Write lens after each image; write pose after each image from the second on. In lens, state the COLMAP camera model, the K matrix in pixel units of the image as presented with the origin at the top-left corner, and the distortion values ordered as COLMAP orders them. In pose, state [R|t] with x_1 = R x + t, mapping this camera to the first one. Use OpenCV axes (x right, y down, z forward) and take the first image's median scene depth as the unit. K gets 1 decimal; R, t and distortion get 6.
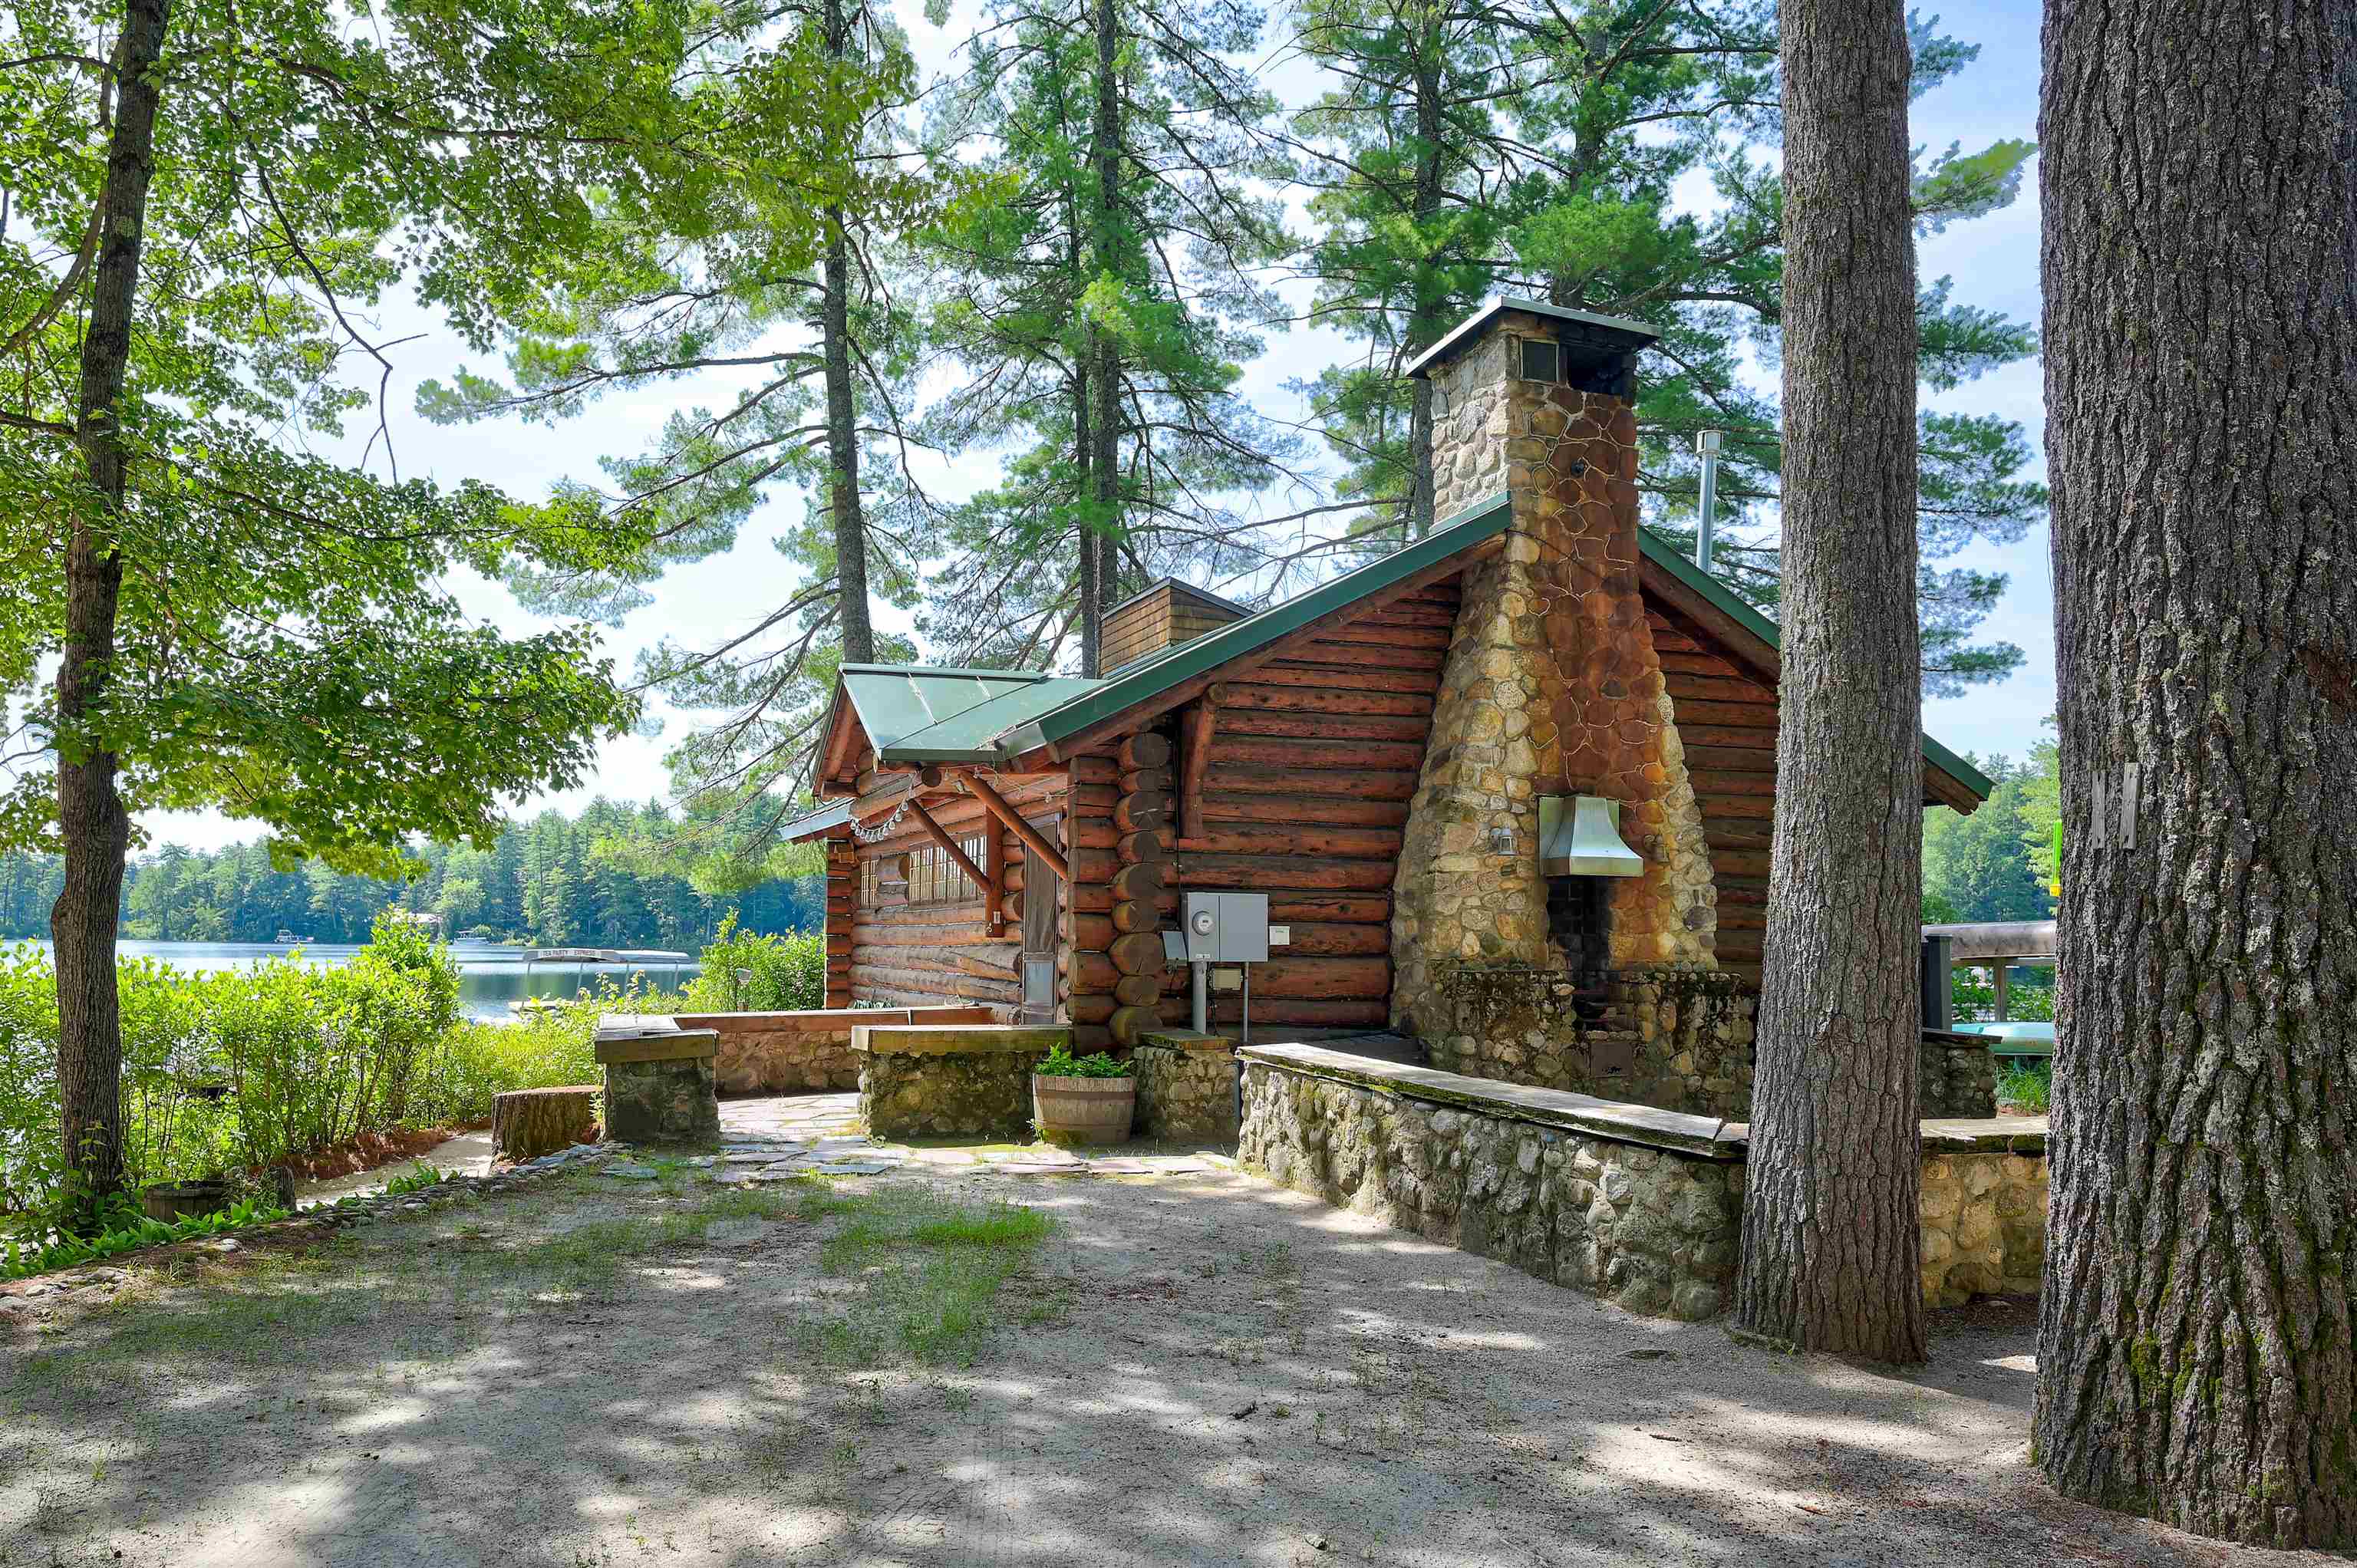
lens RADIAL K [[1483.8, 0, 1169.0], [0, 1483.8, 826.6], [0, 0, 1]] dist [-0.000408, -0.000577]
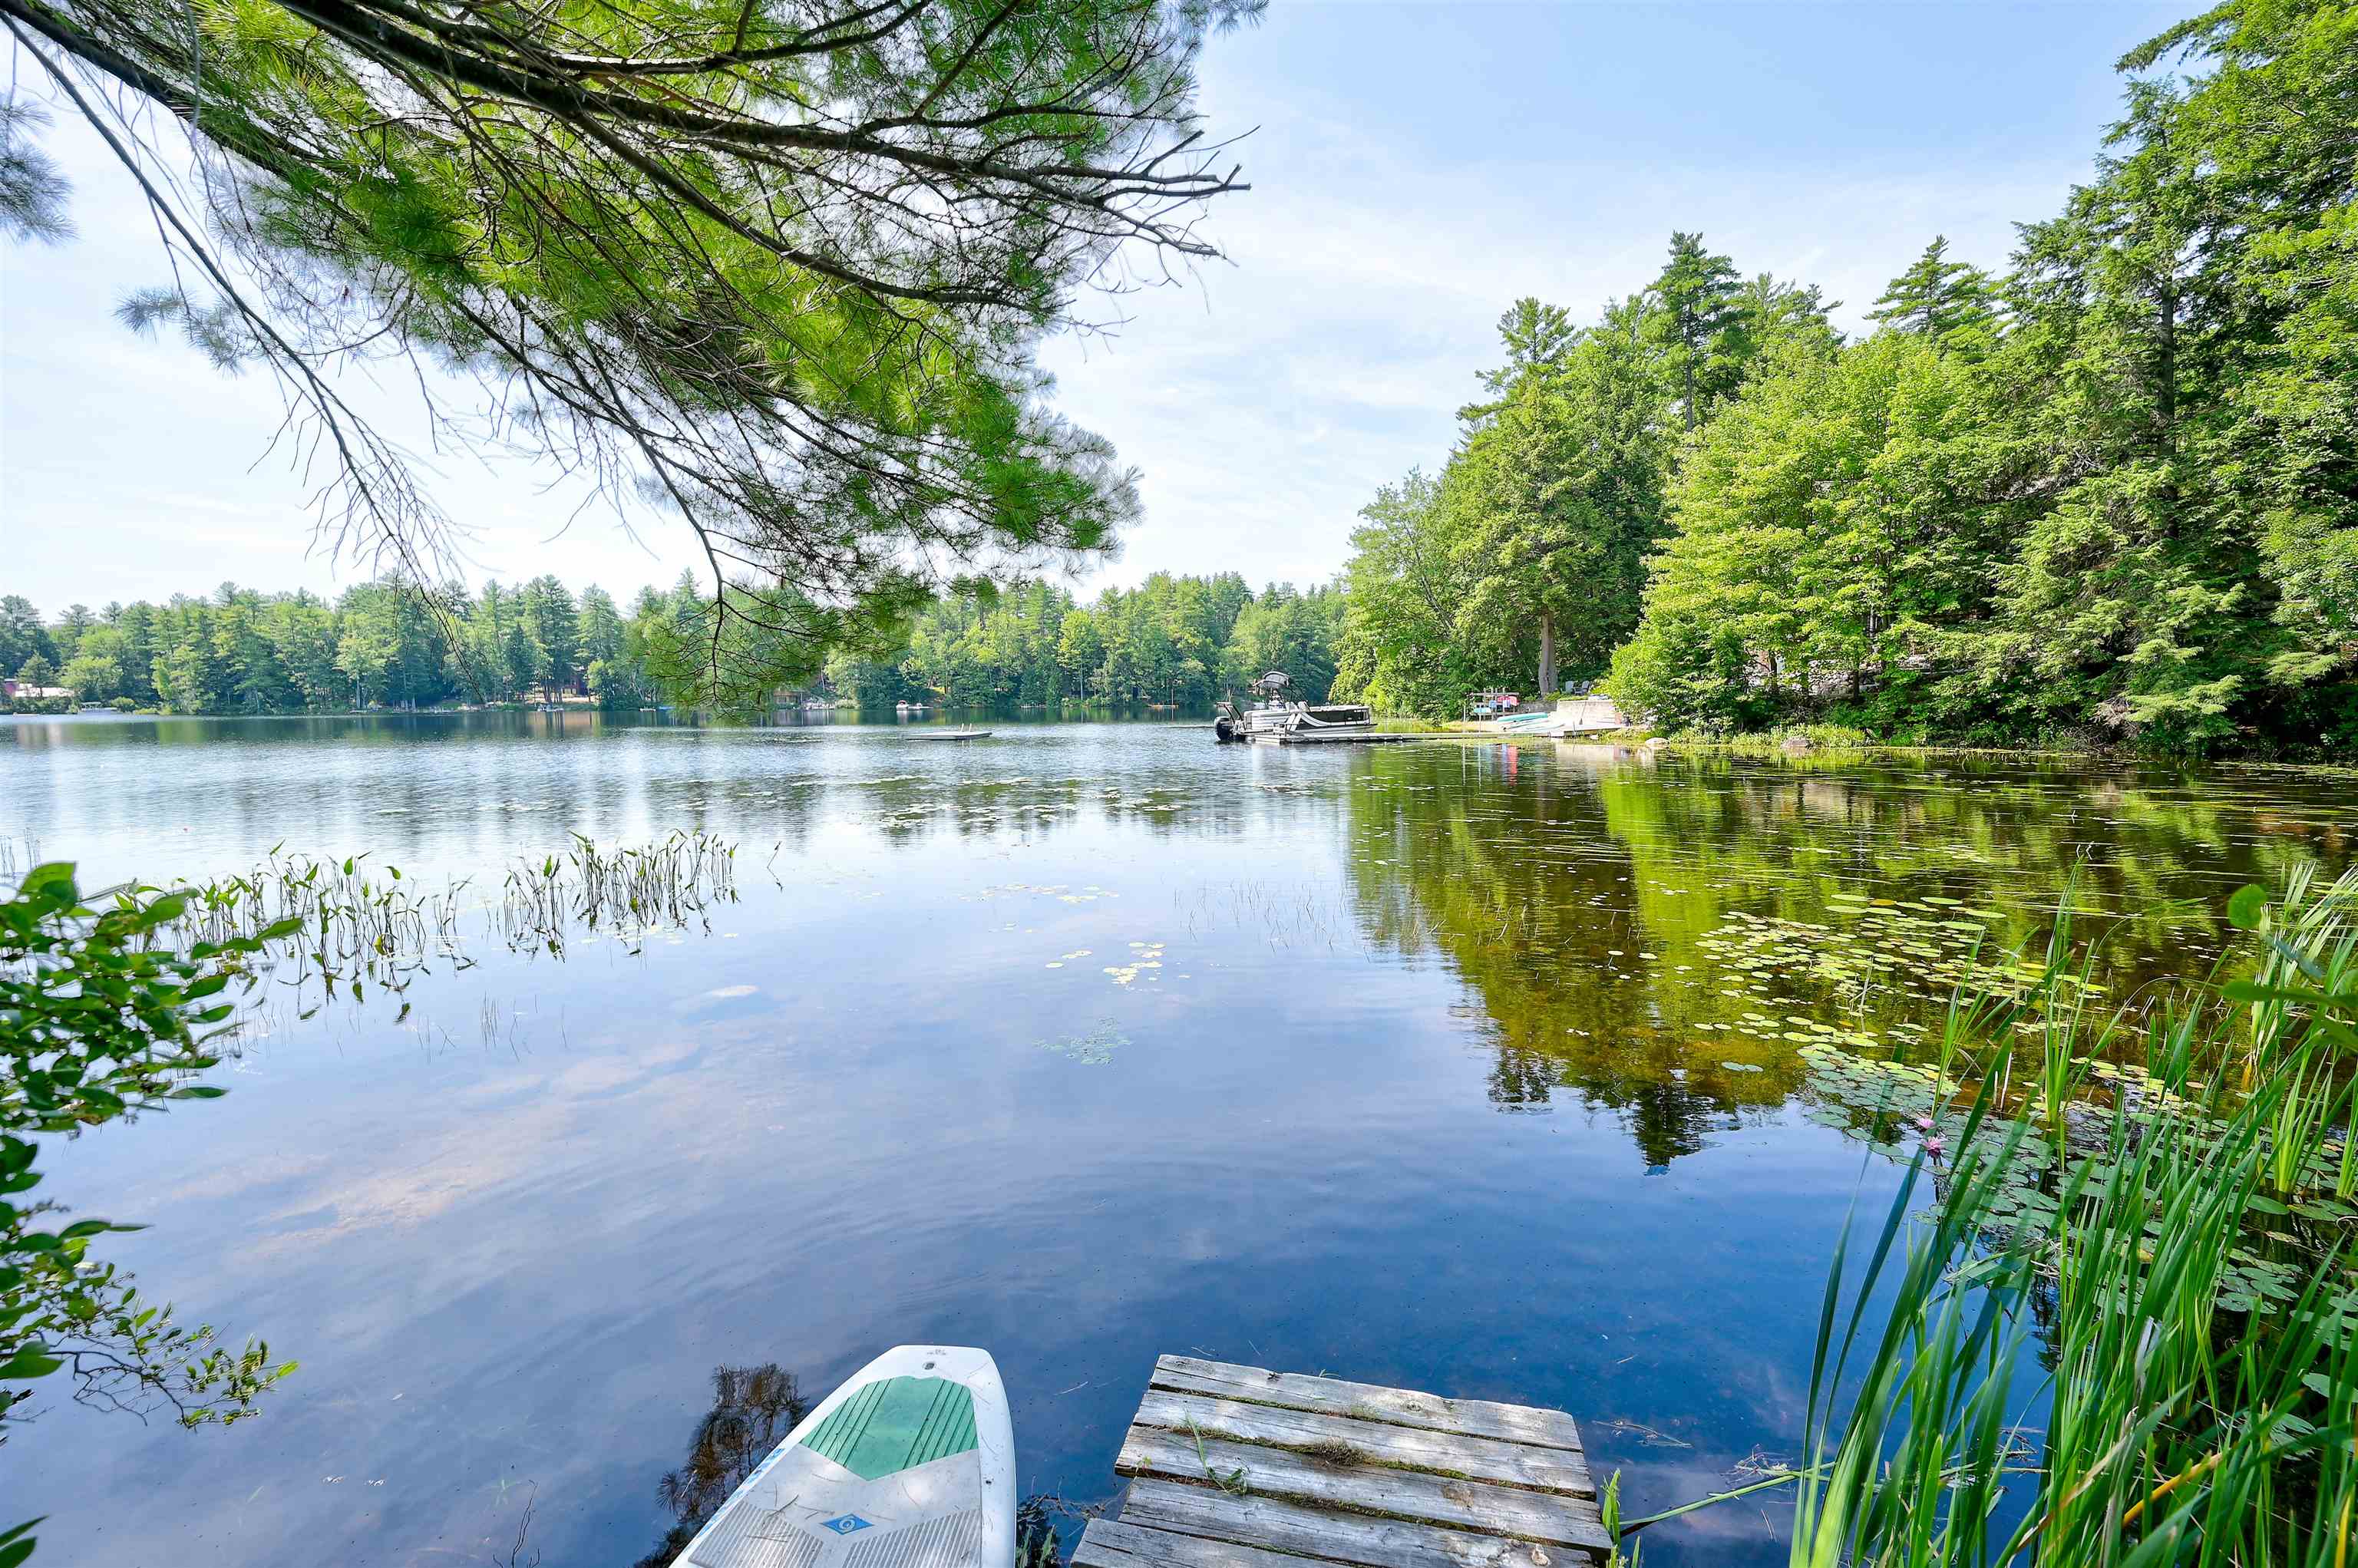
lens RADIAL K [[973.2, 0, 1166.6], [0, 973.2, 771.2], [0, 0, 1]] dist [0.001714, 0.000289]
pose [[0.926074, -0.044676, 0.374687, 0.274619], [-0.012810, 0.988672, 0.149547, 0.075434], [-0.377124, -0.143291, 0.915011, 0.751037]]
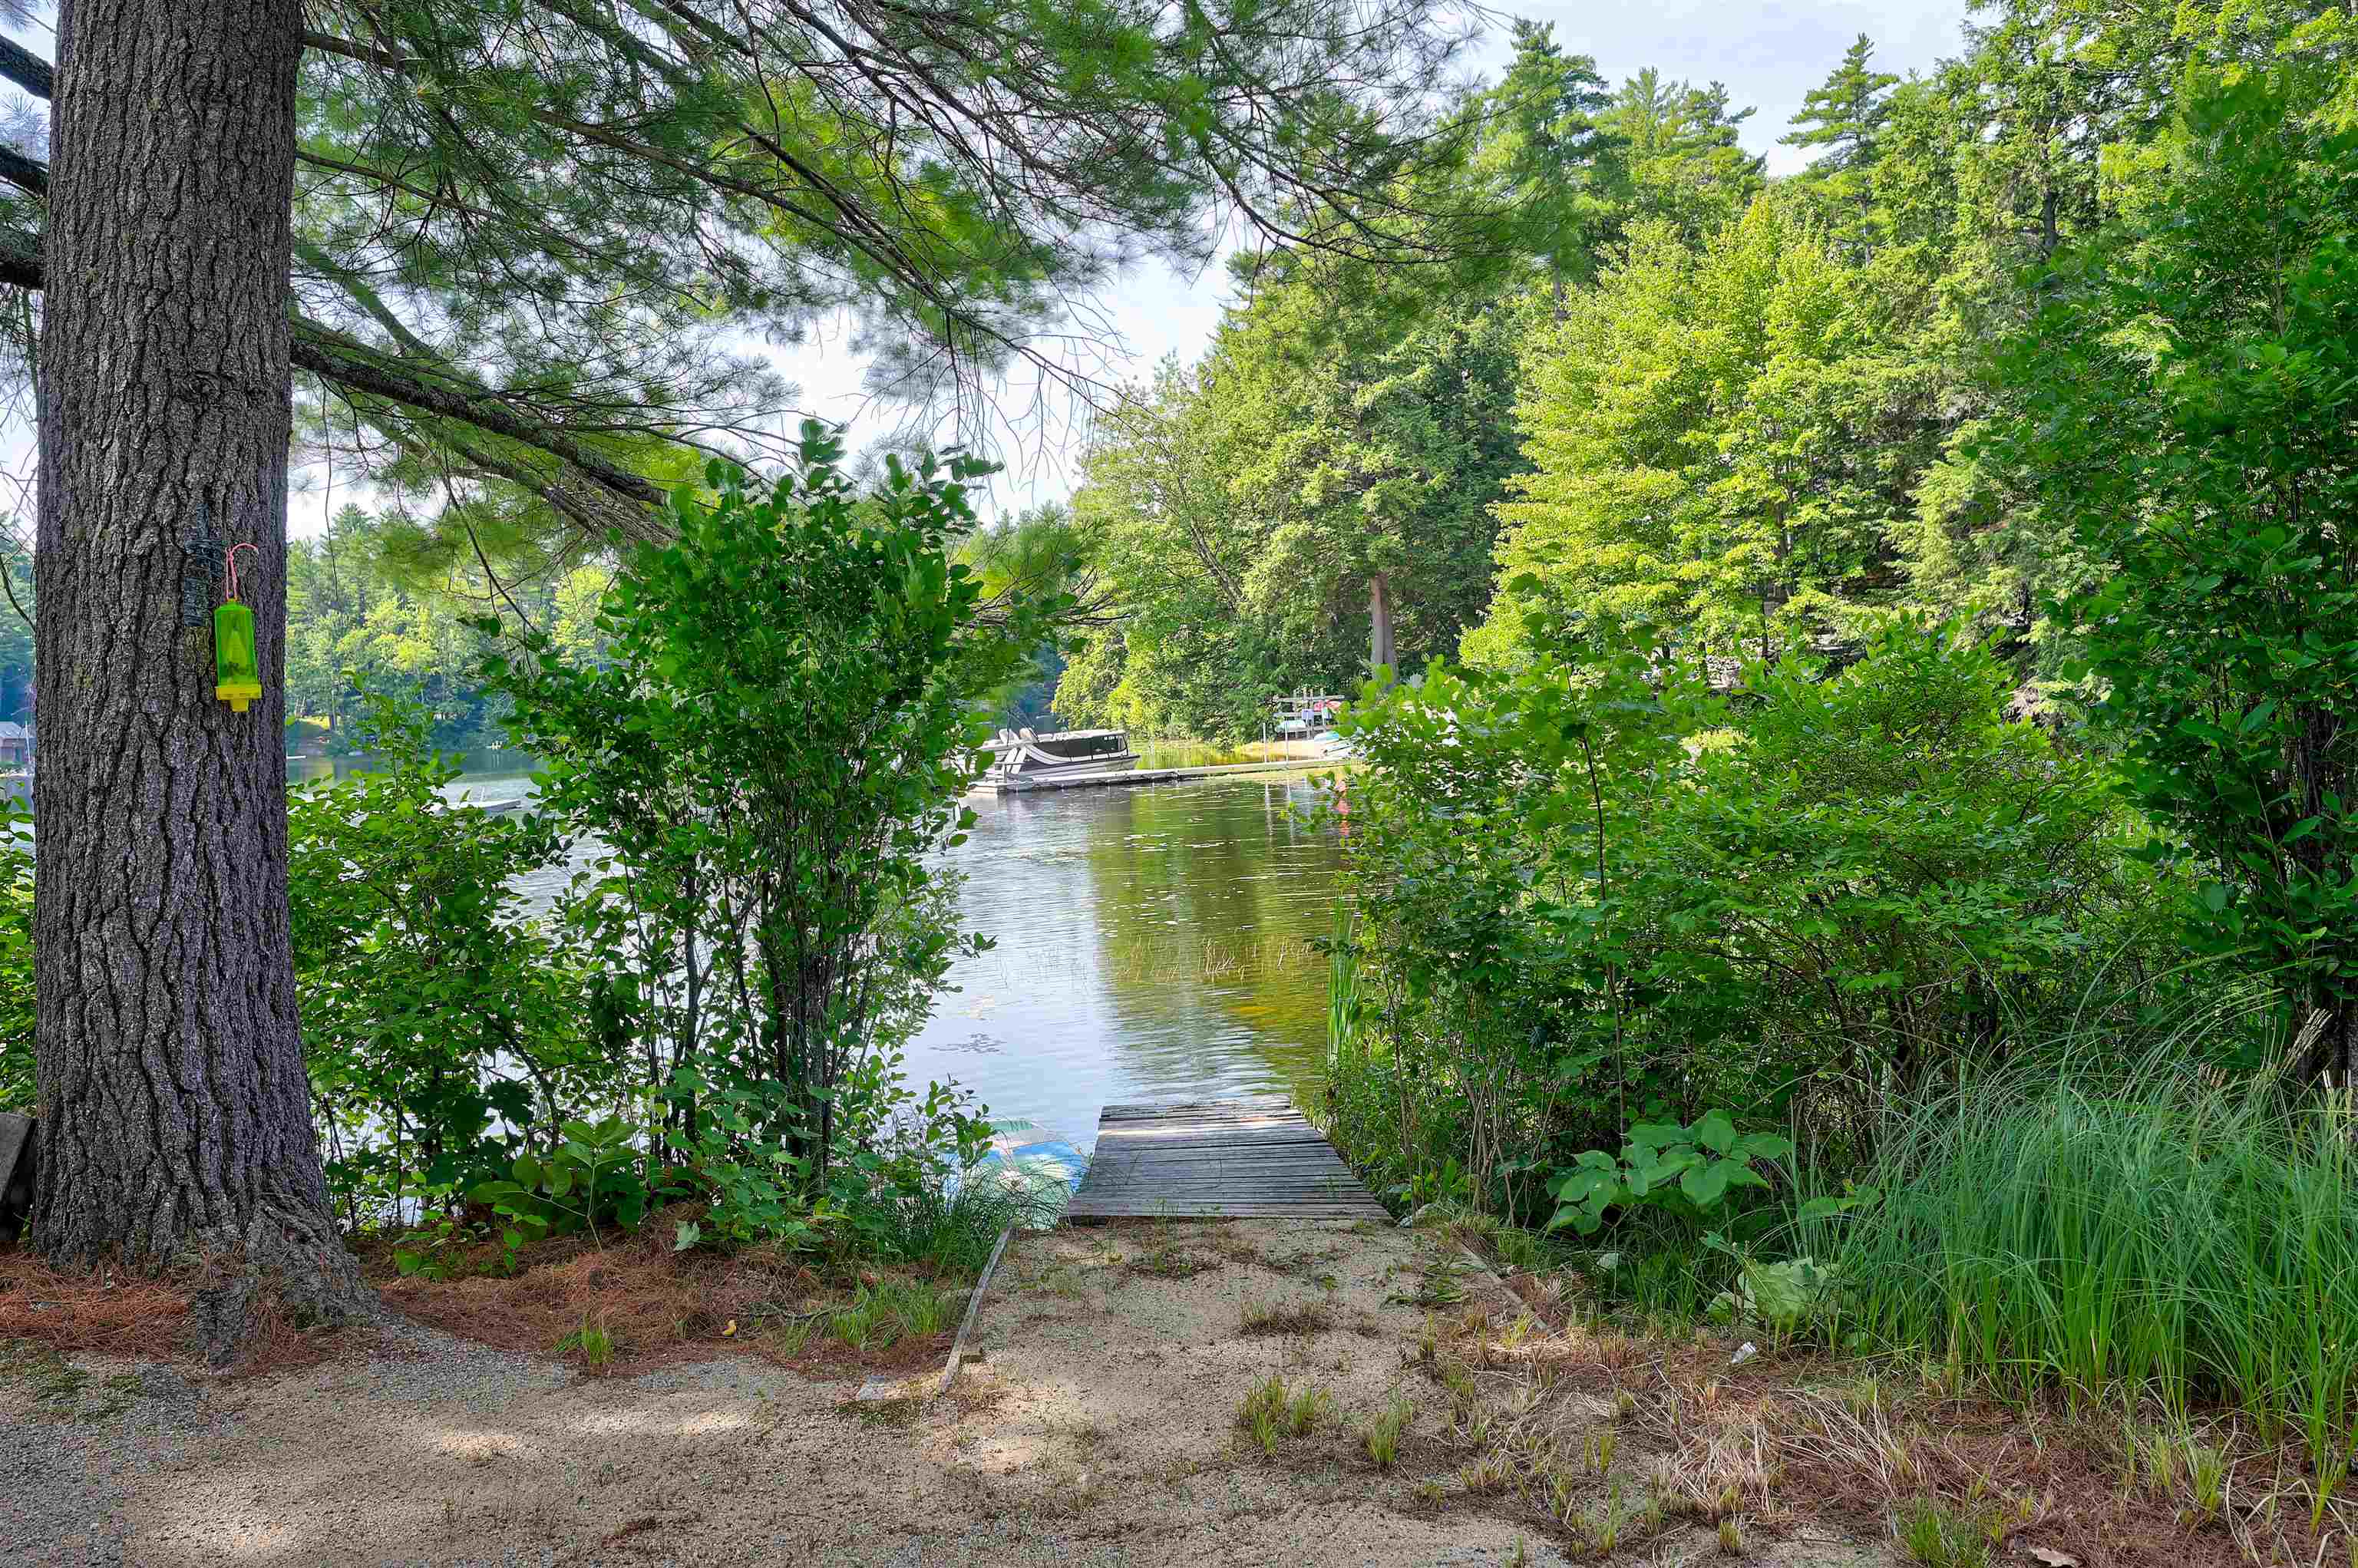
lens RADIAL K [[1736.3, 0, 1170.6], [0, 1736.3, 738.3], [0, 0, 1]] dist [0.038781, -0.000144]
pose [[0.809713, -0.063851, 0.583342, 0.228696], [0.011822, 0.995636, 0.092570, 0.064502], [-0.586707, -0.068059, 0.806934, 0.689984]]
